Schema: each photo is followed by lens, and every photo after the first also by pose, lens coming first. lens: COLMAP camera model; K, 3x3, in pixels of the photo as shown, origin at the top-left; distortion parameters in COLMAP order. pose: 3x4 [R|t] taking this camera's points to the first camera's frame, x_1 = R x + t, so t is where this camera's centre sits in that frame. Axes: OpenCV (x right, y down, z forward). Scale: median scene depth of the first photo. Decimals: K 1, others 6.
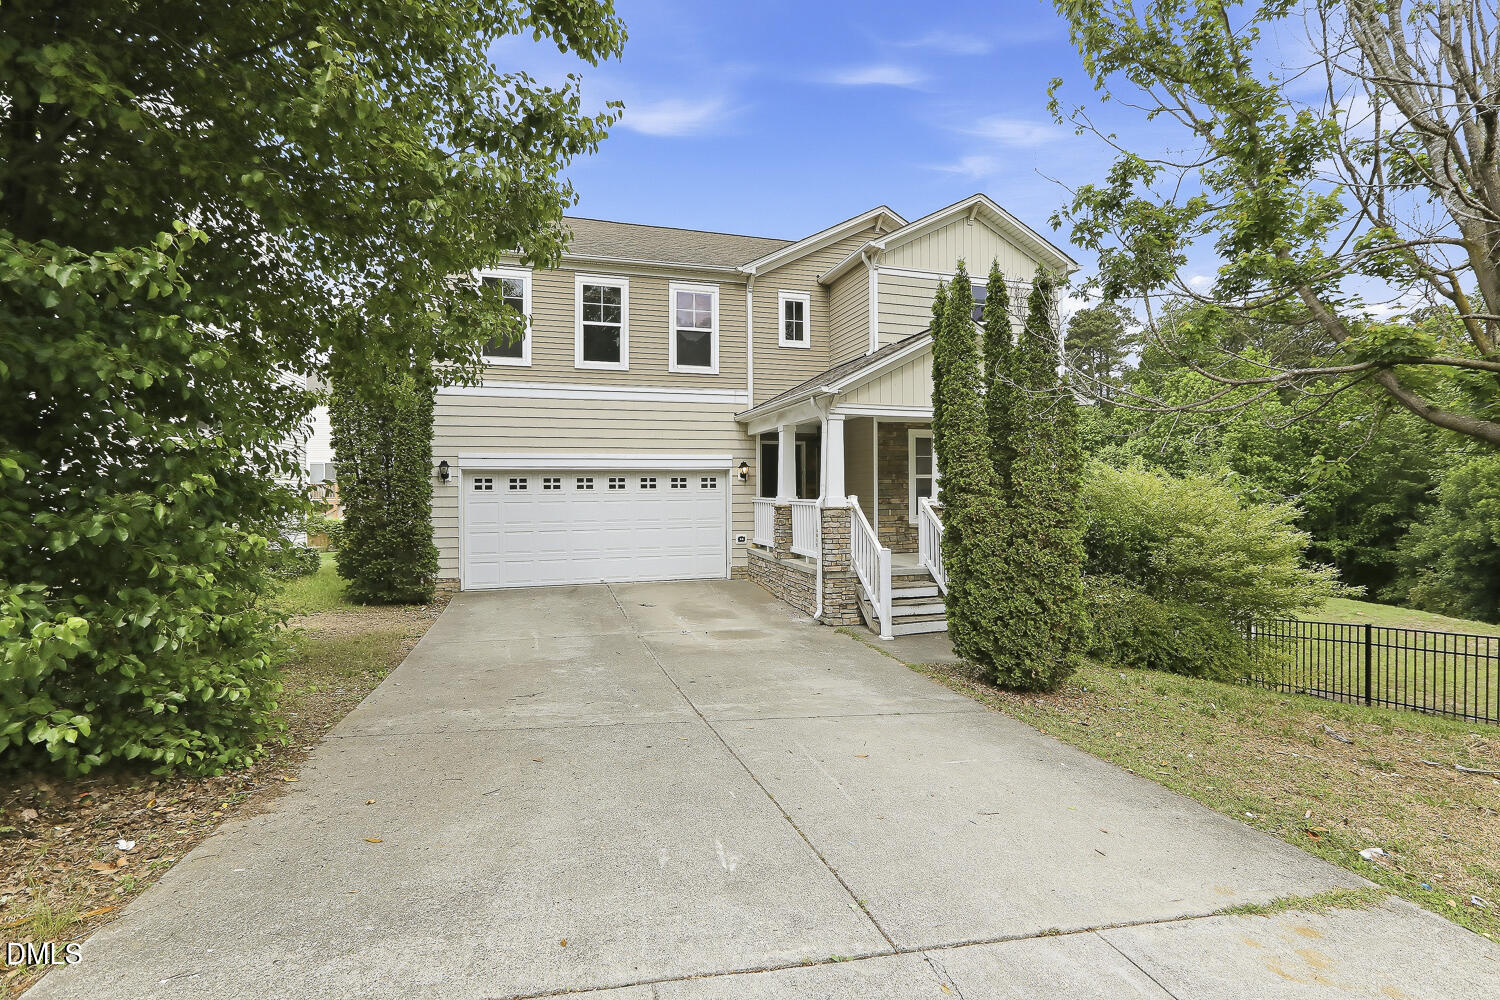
lens RADIAL K [[681.2, 0, 756.5], [0, 681.2, 494.1], [0, 0, 1]] dist [-0.003544, -0.000306]
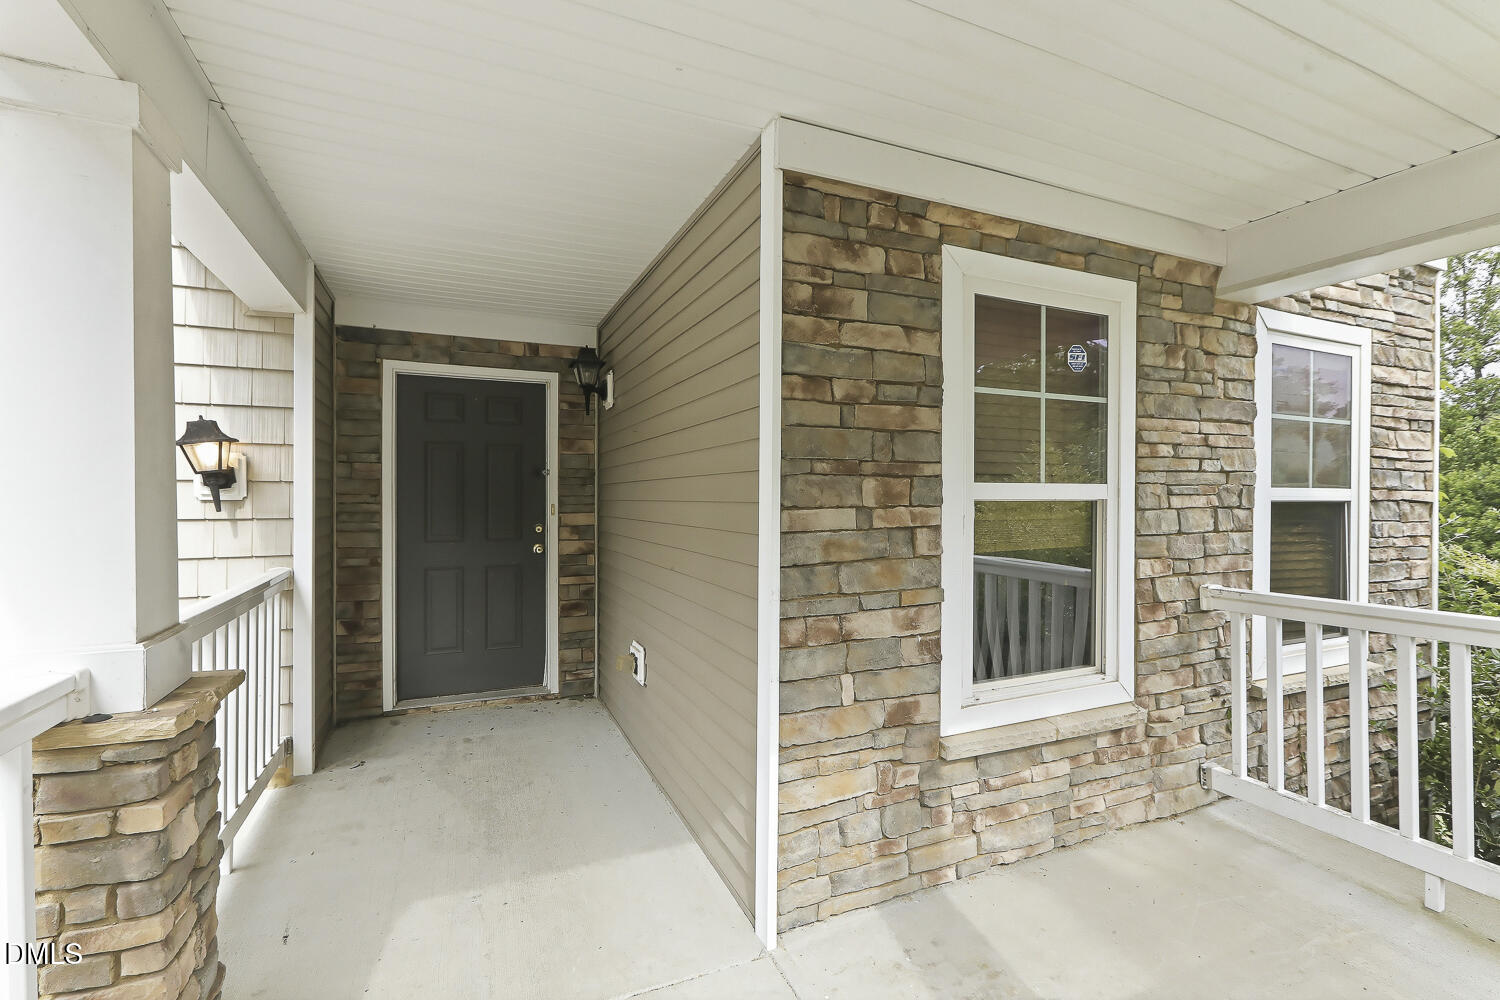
lens RADIAL K [[681.2, 0, 757.1], [0, 681.2, 503.8], [0, 0, 1]] dist [-0.003544, -0.000306]
pose [[0.993035, 0.006397, 0.117644, 0.148750], [-0.006604, 0.999977, 0.001376, -0.022230], [-0.117633, -0.002143, 0.993055, 0.812640]]
